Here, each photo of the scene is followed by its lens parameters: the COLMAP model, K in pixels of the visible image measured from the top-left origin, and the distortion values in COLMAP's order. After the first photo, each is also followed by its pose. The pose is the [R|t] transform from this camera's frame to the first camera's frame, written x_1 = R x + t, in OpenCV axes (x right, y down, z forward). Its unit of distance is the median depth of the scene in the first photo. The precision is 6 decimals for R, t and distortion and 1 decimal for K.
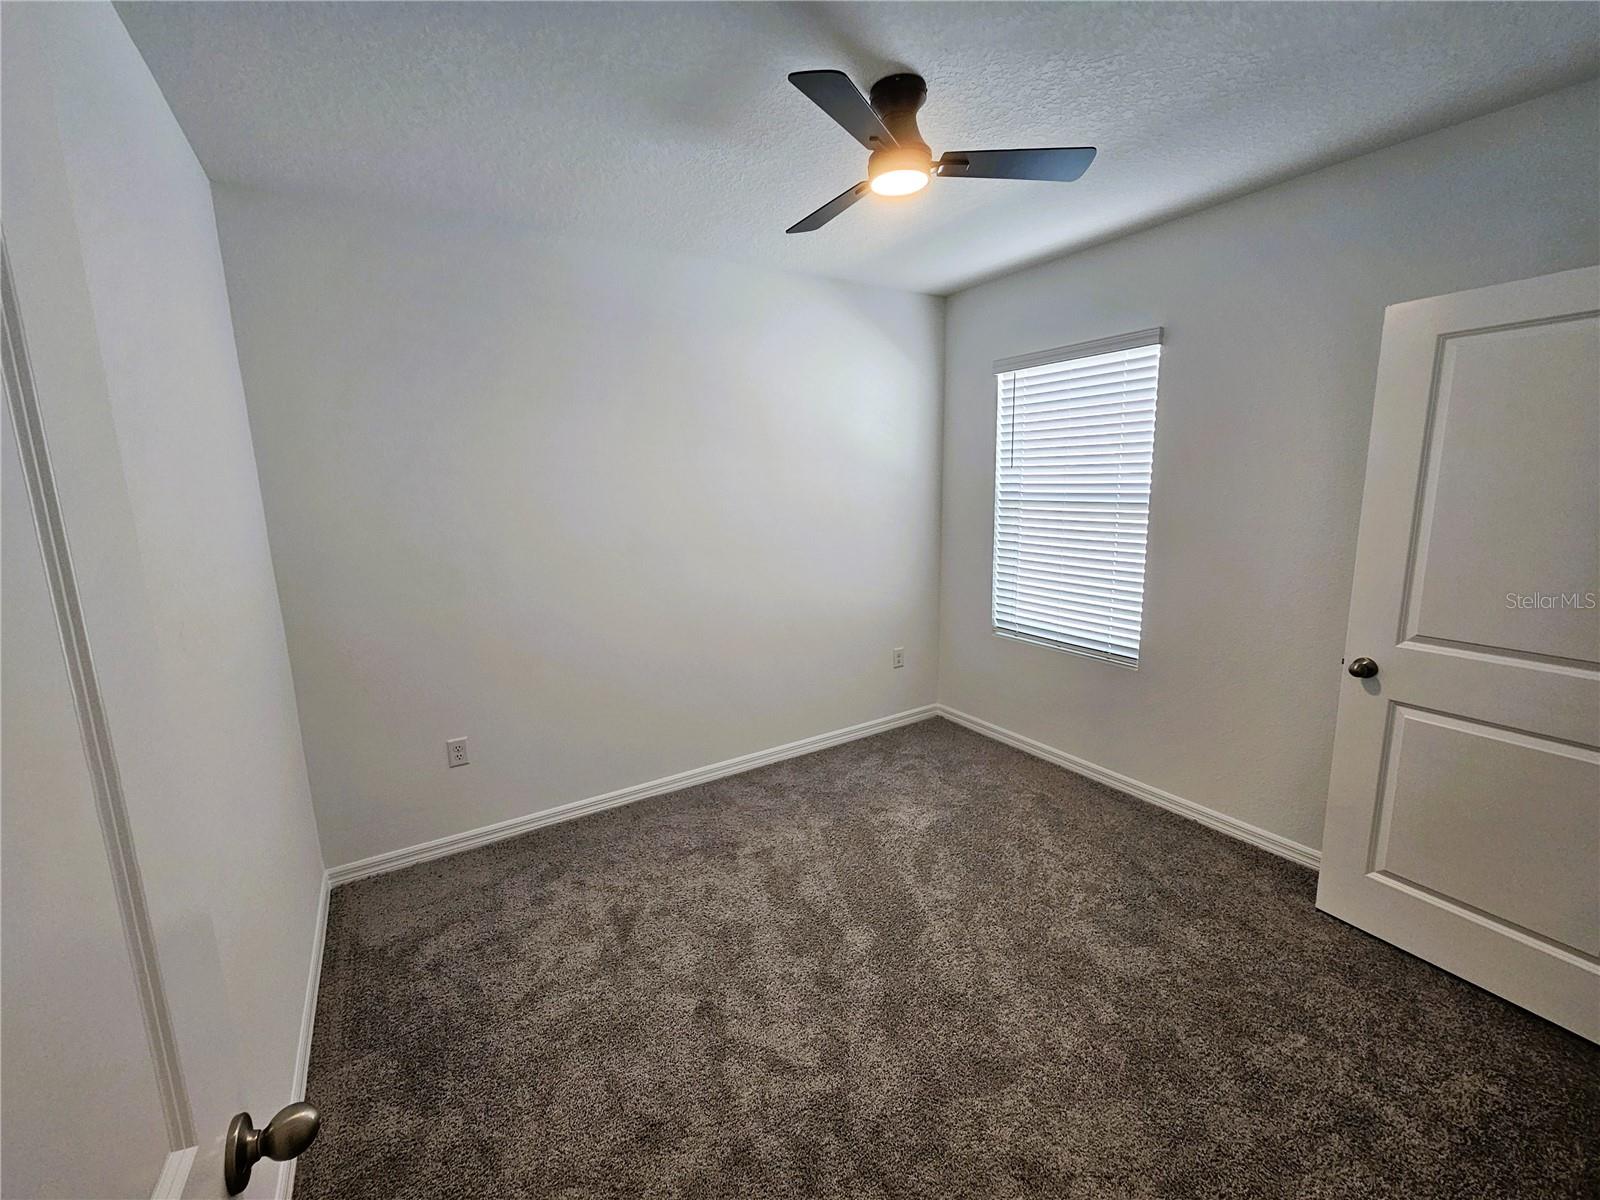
lens RADIAL K [[626.3, 0, 799.8], [0, 626.3, 575.2], [0, 0, 1]] dist [-0.058395, -0.000004]
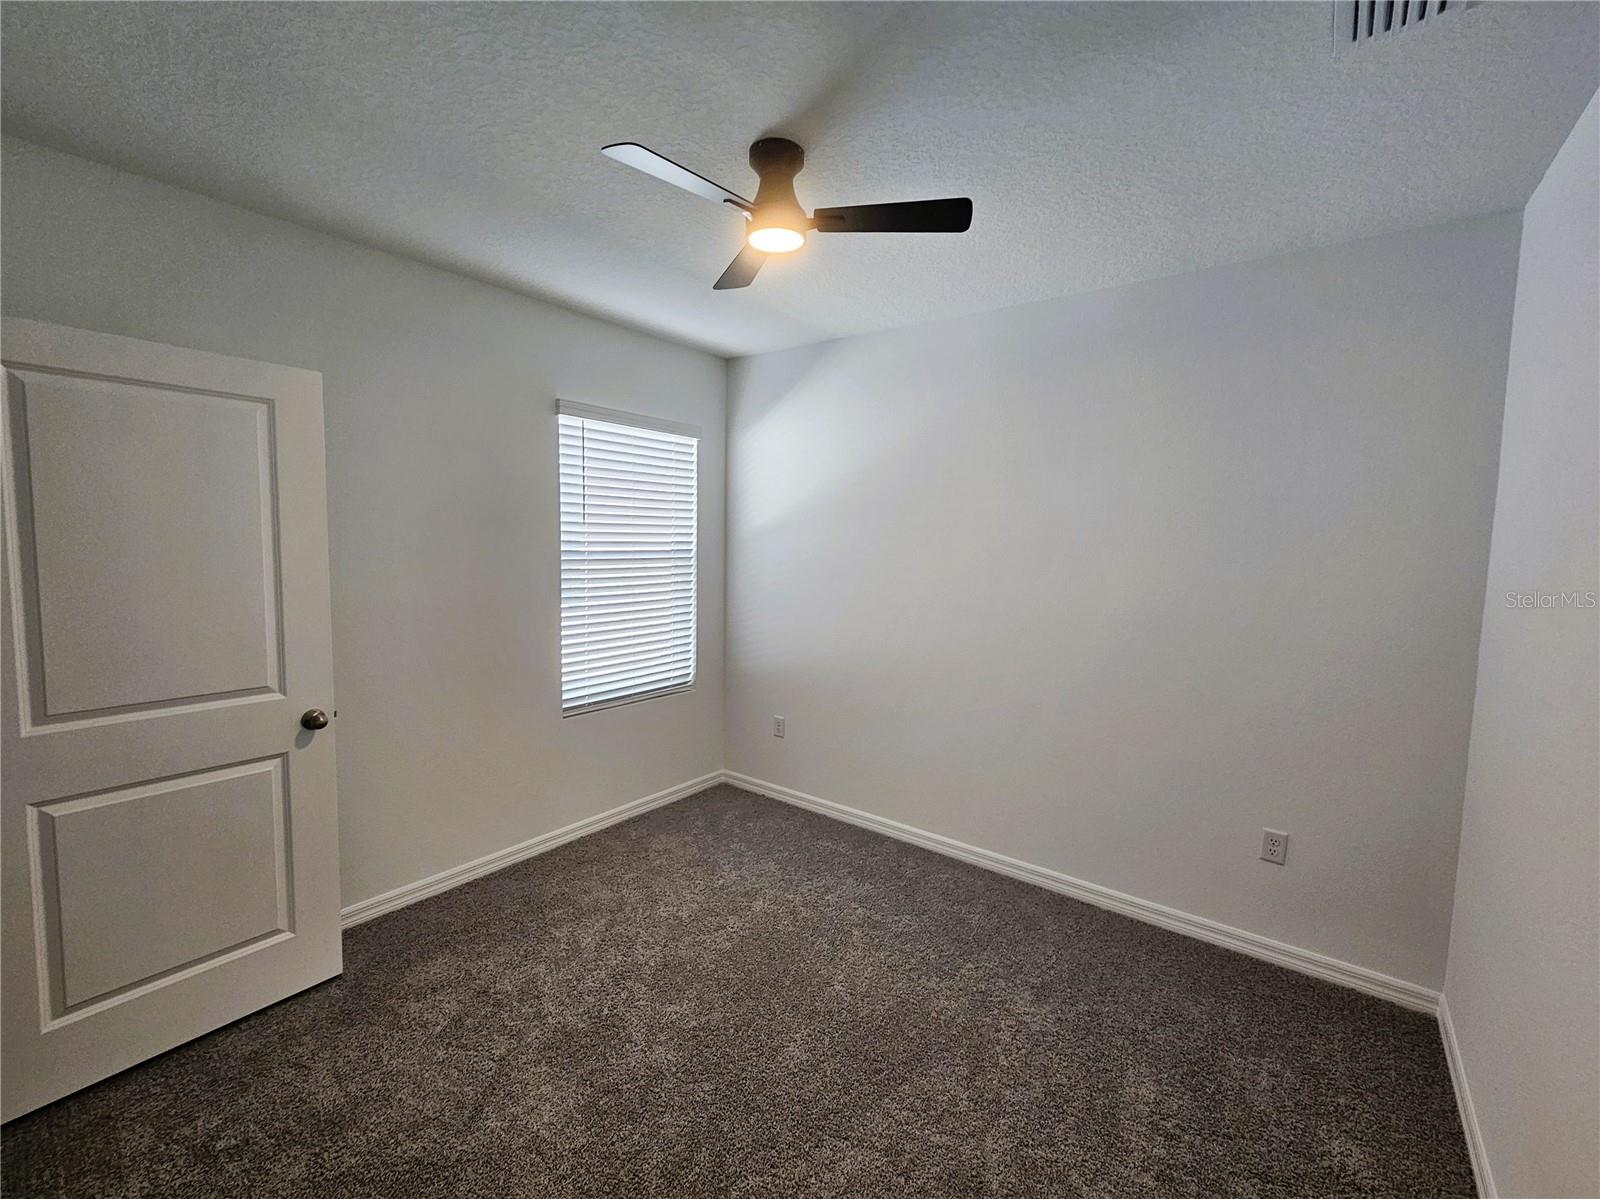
lens RADIAL K [[657.2, 0, 802.7], [0, 657.2, 587.5], [0, 0, 1]] dist [-0.048362, 0.000024]
pose [[-0.349437, -0.051536, 0.935542, -0.666904], [0.132101, 0.985803, 0.103646, -0.138433], [-0.927601, 0.159804, -0.337668, 1.043722]]
